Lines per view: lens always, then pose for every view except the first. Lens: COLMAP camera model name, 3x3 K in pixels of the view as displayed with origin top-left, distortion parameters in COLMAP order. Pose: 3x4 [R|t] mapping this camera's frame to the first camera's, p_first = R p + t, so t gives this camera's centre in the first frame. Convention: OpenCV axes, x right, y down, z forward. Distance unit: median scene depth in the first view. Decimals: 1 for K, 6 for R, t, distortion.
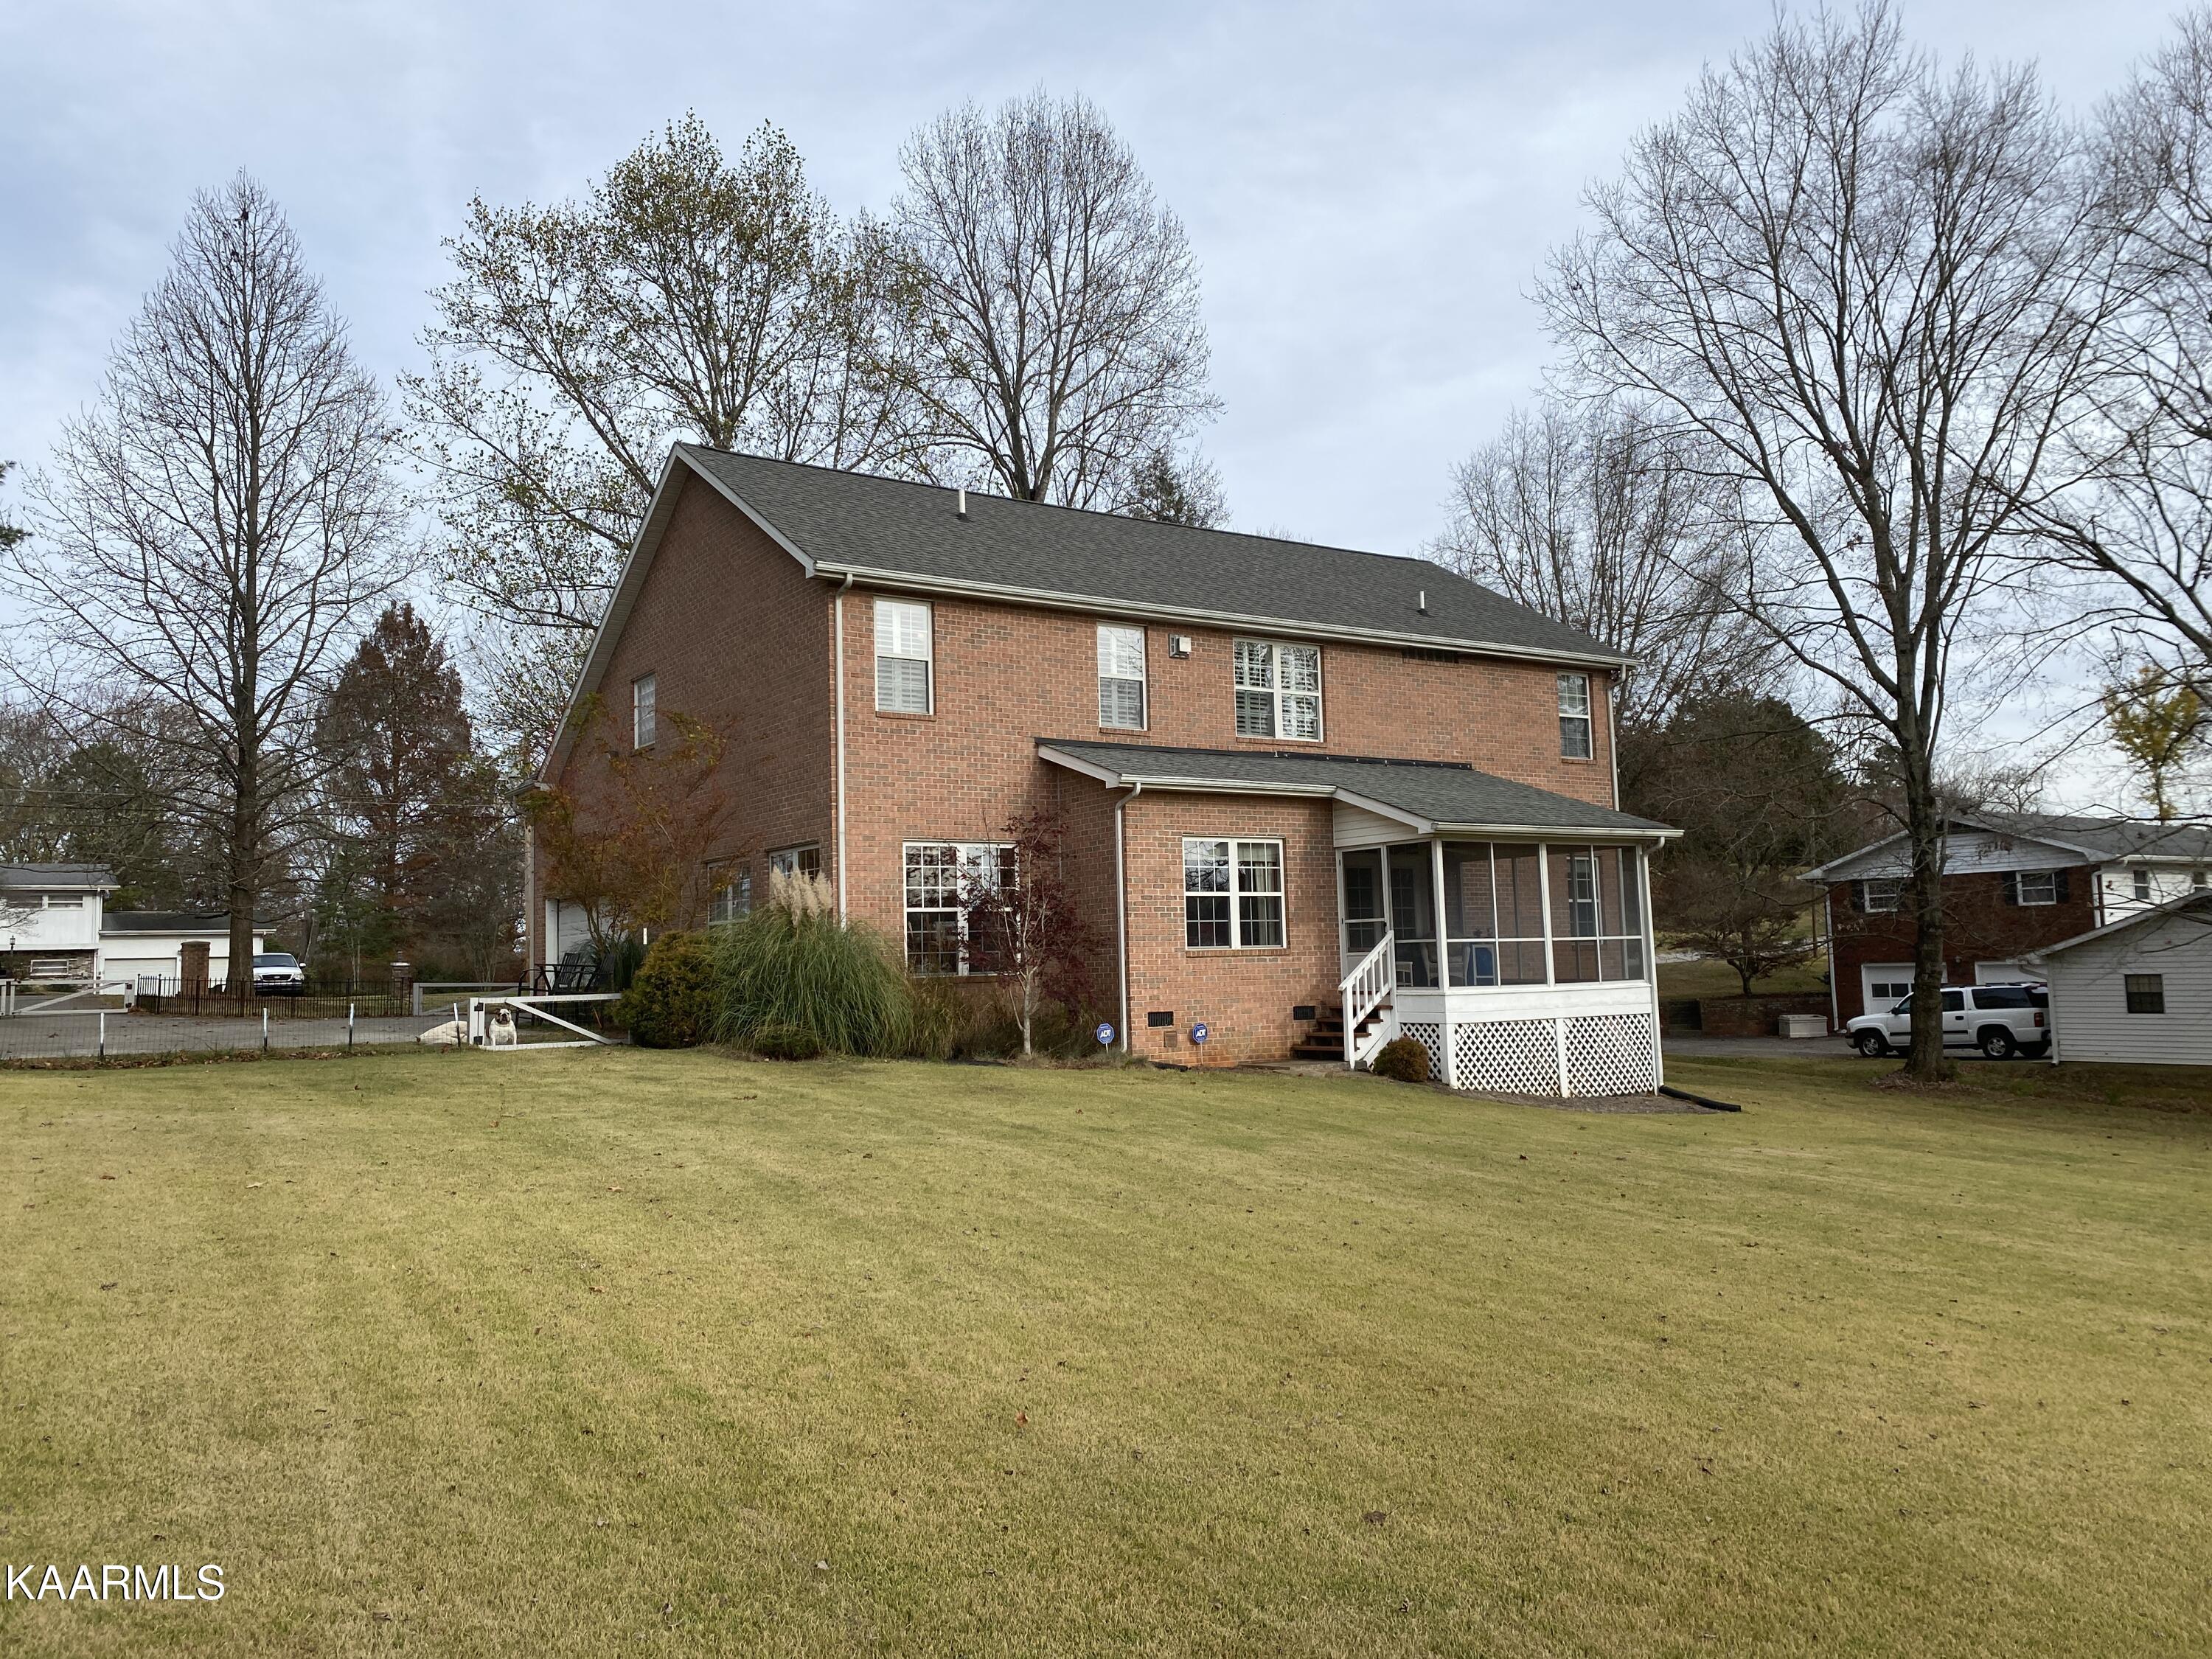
lens RADIAL K [[1696.2, 0, 1097.4], [0, 1696.2, 826.1], [0, 0, 1]] dist [0.038548, -0.042798]
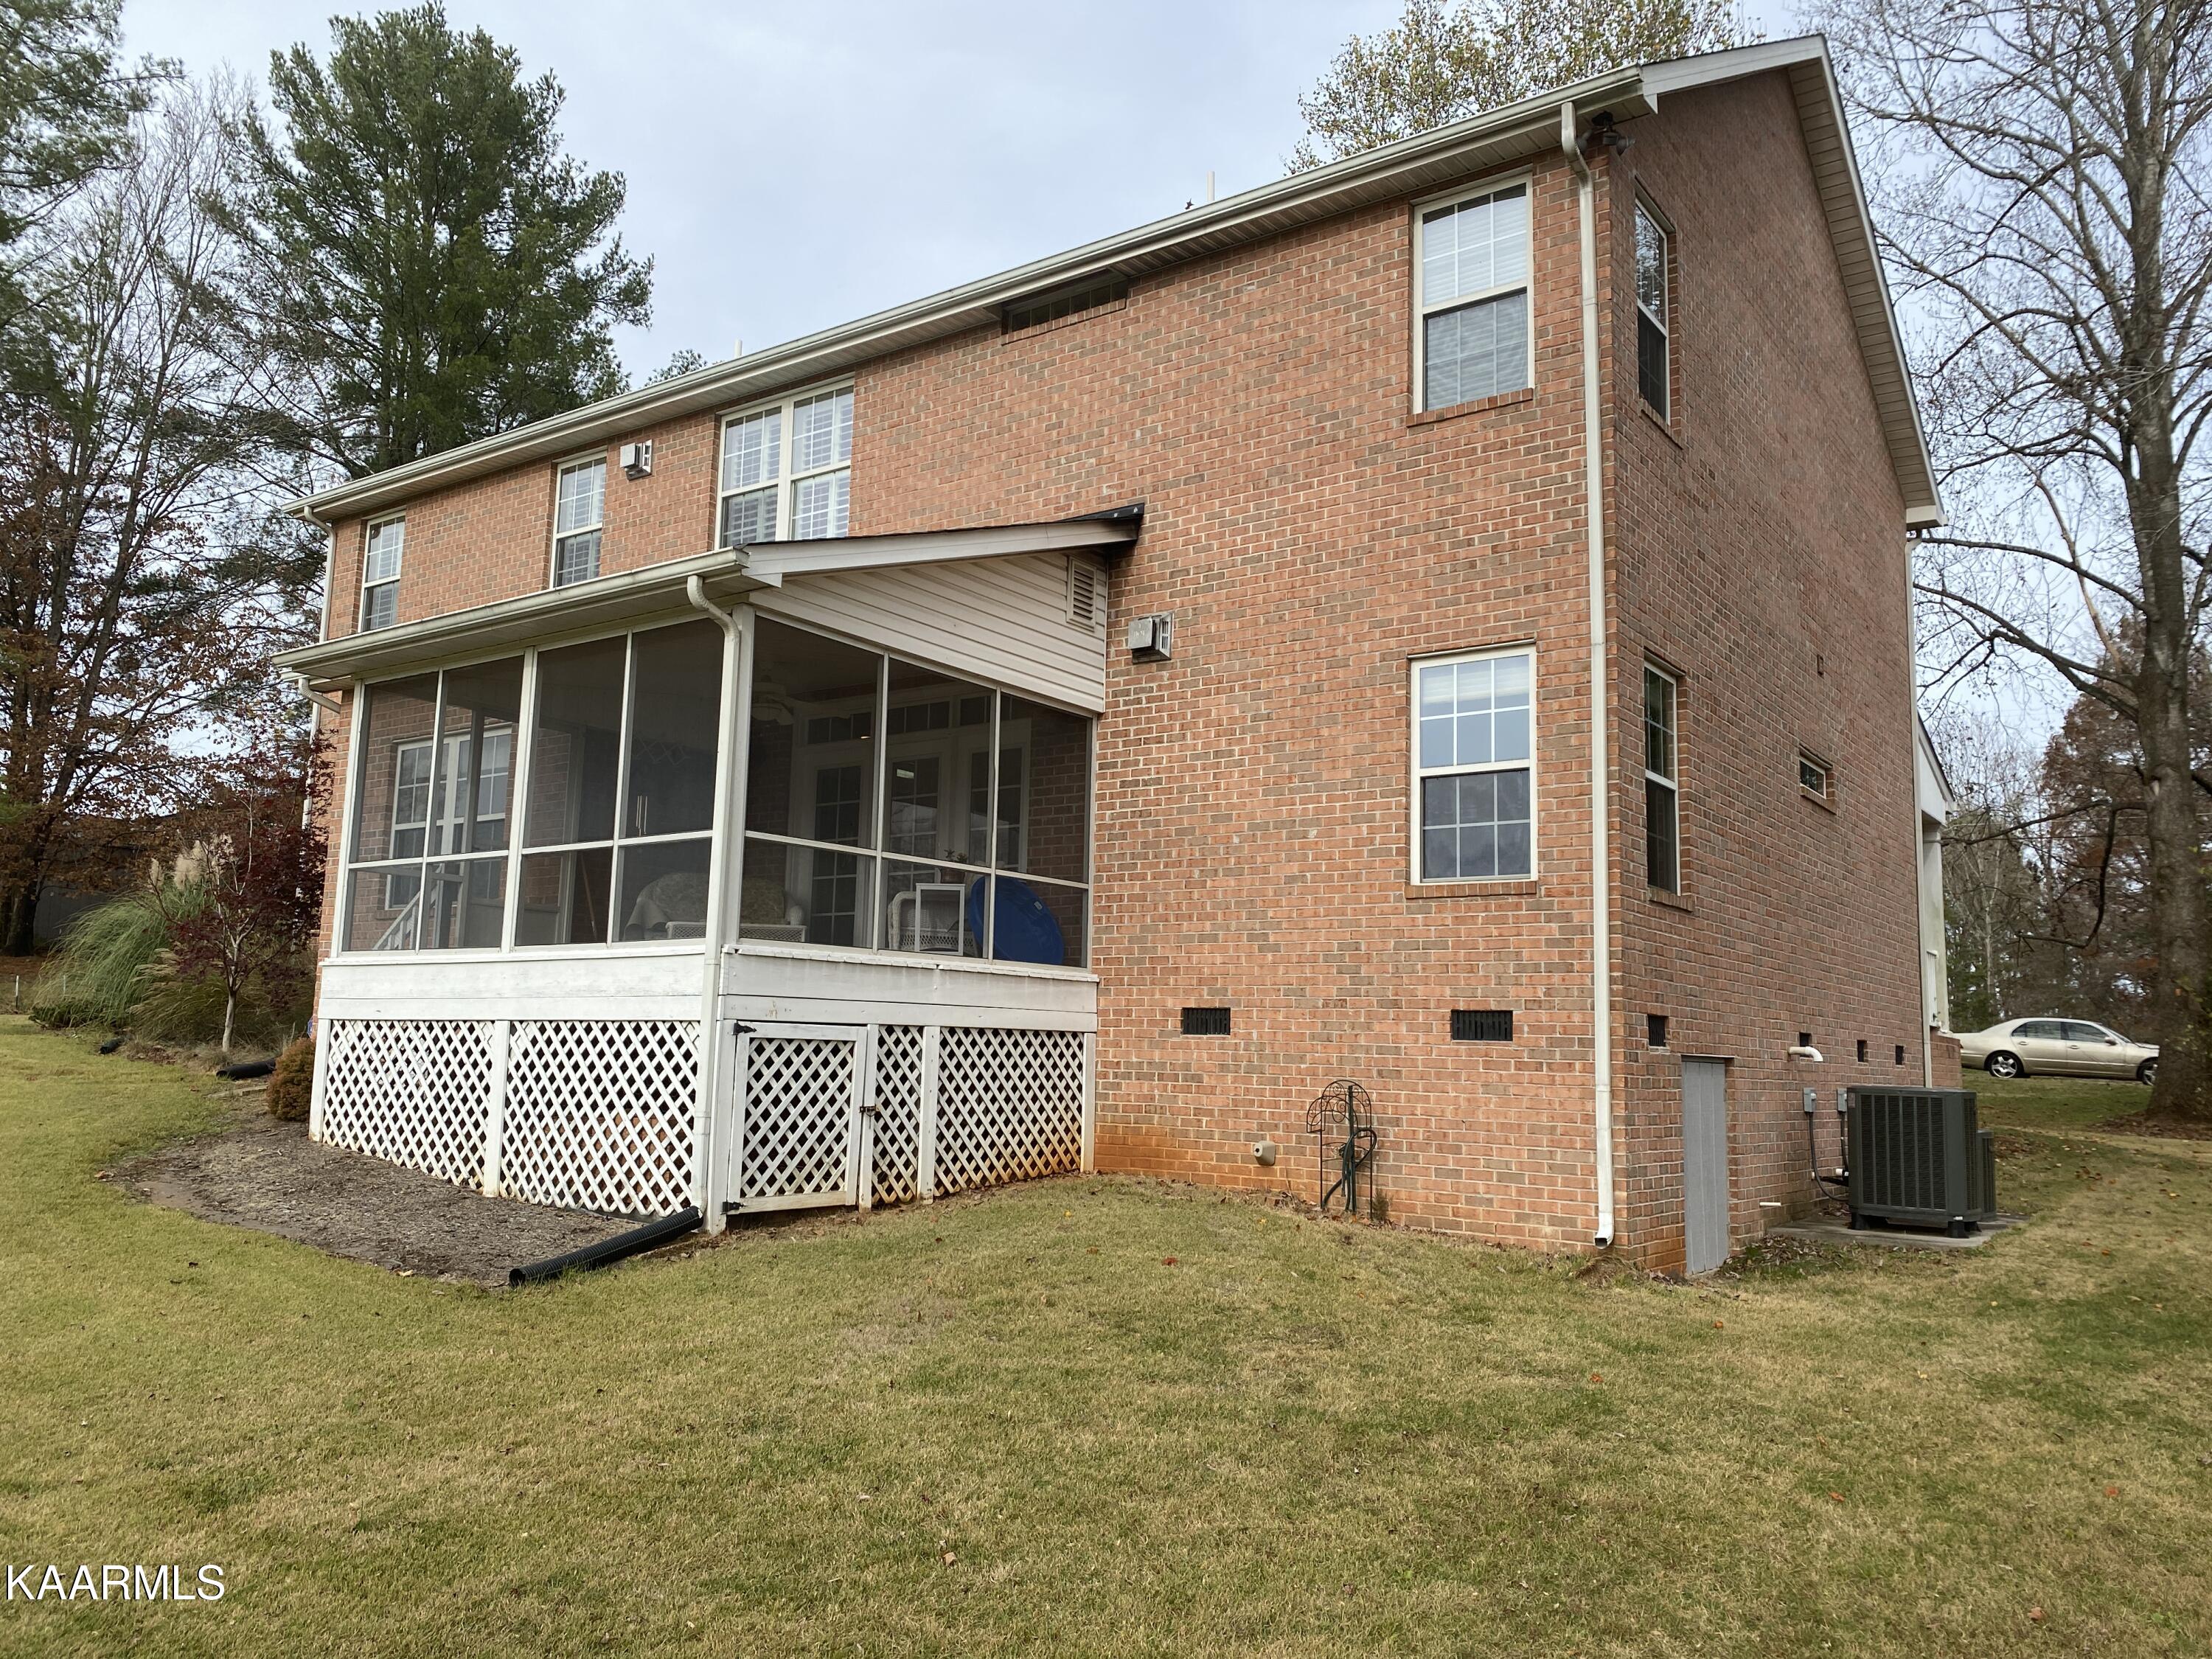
lens RADIAL K [[1696.2, 0, 1093.1], [0, 1696.2, 832.4], [0, 0, 1]] dist [0.038548, -0.042798]
pose [[0.343805, -0.090343, -0.934685, 0.777962], [0.047173, 0.995766, -0.078896, 0.107869], [0.937855, -0.016967, 0.346611, 1.012419]]
